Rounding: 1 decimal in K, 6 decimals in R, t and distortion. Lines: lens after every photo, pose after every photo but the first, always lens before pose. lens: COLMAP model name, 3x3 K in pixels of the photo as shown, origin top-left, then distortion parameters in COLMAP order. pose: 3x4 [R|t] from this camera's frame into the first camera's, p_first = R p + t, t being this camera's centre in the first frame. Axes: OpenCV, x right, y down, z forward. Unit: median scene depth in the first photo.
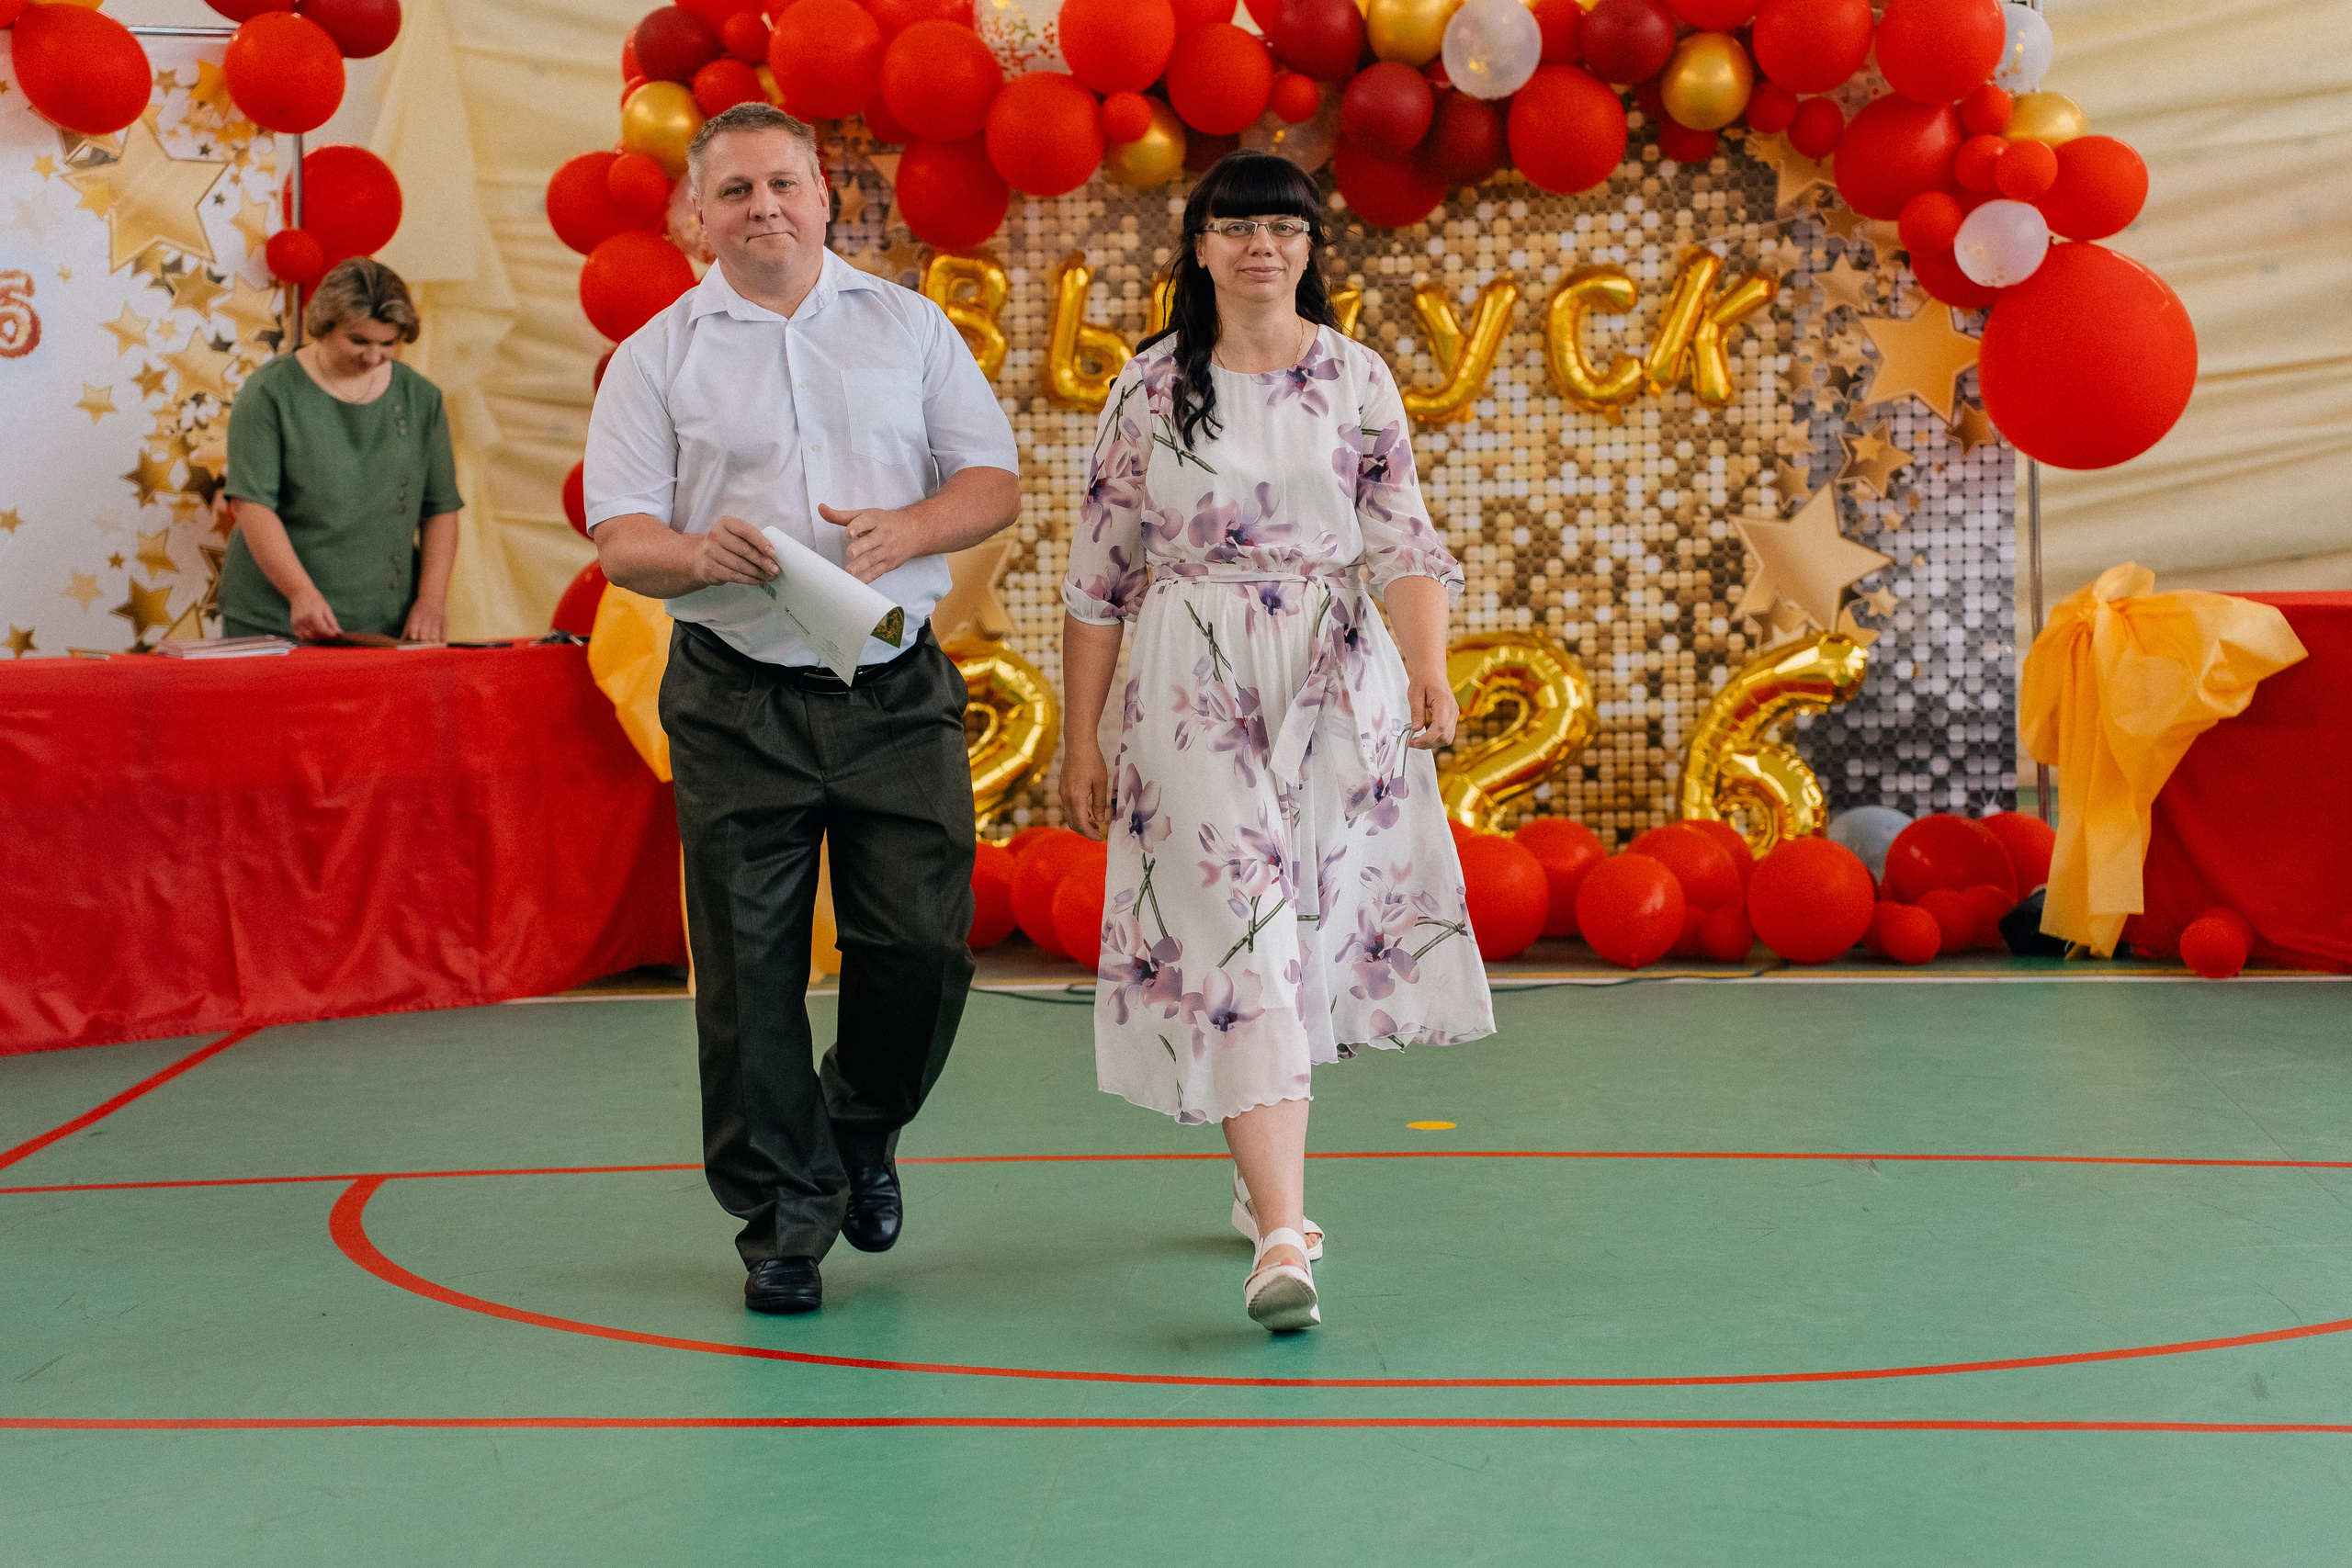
lens RADIAL K [[4907.0, 0, 1173.3], [0, 4907.0, 769.7], [0, 0, 1]] dist [1.028649, 0.000000]
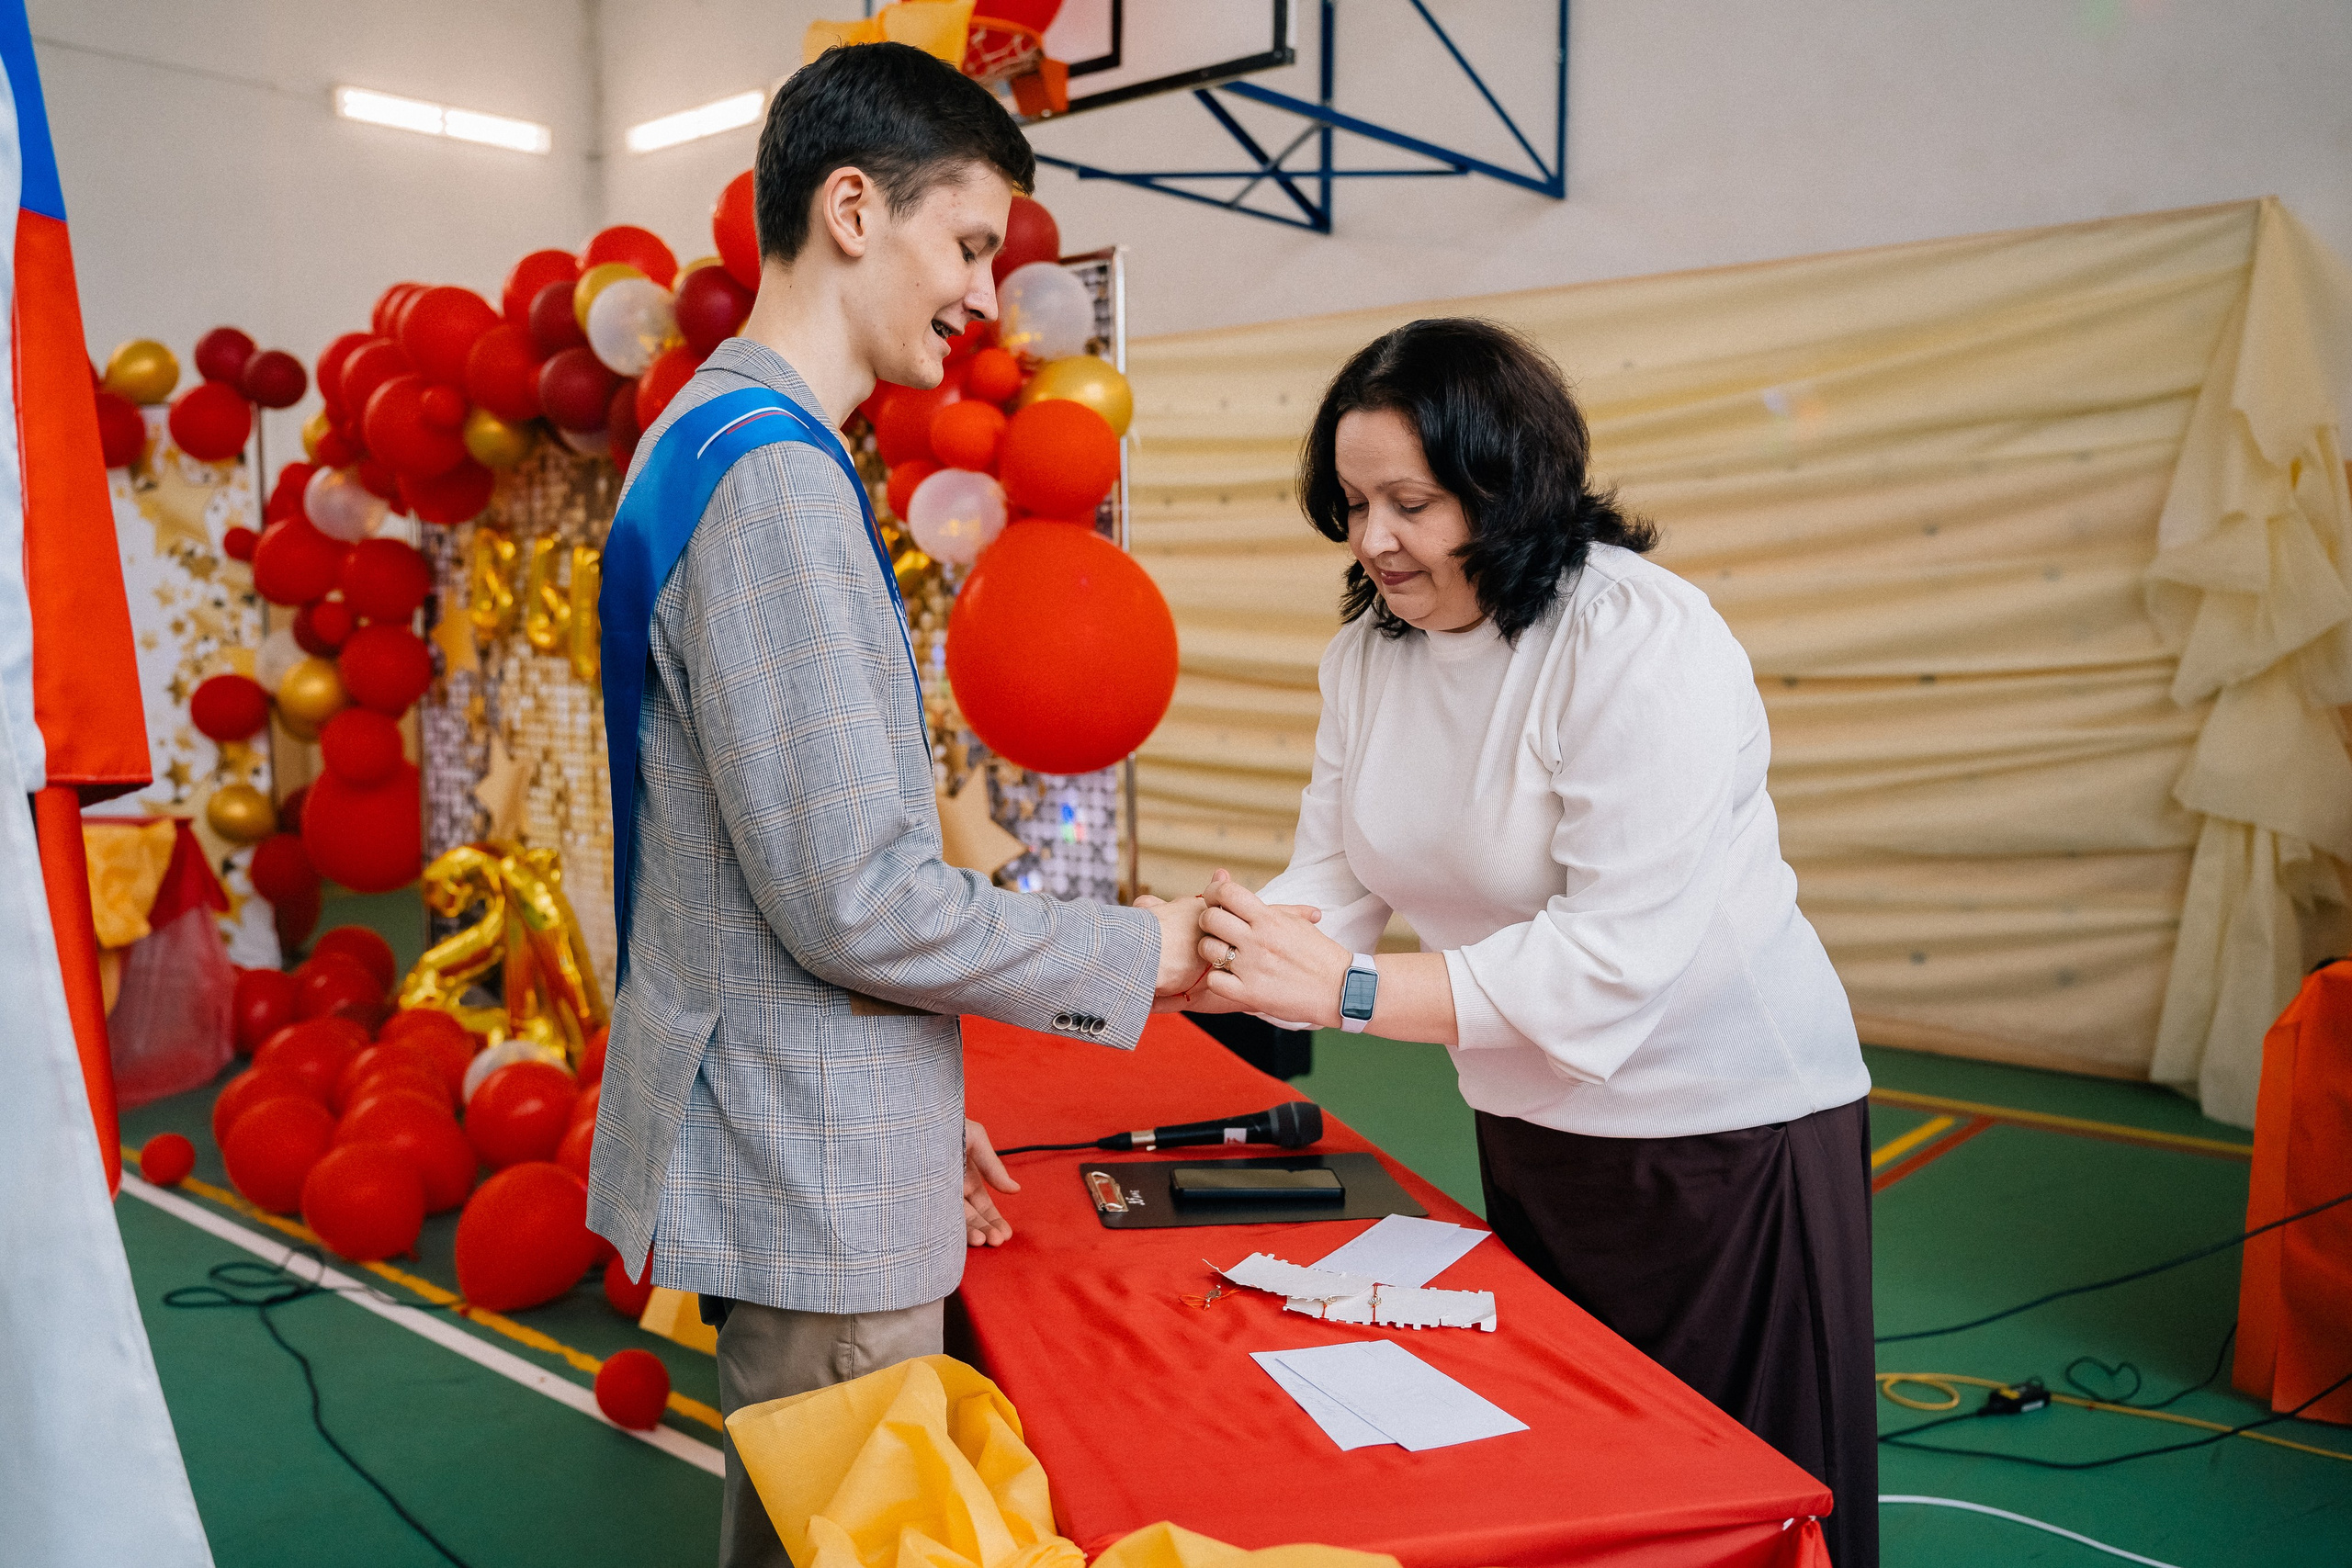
lens RADIAL K [[1964.7, 0, 1154.3], [0, 1964.7, 779.2], [0, 0, 1]] dist [-0.052194, -0.003262]
pose [[0.788200, 0.072152, -0.611175, 0.387203], [-0.070124, 0.997165, 0.027284, -0.066672], [0.611411, 0.021353, 0.791025, 0.722324]]
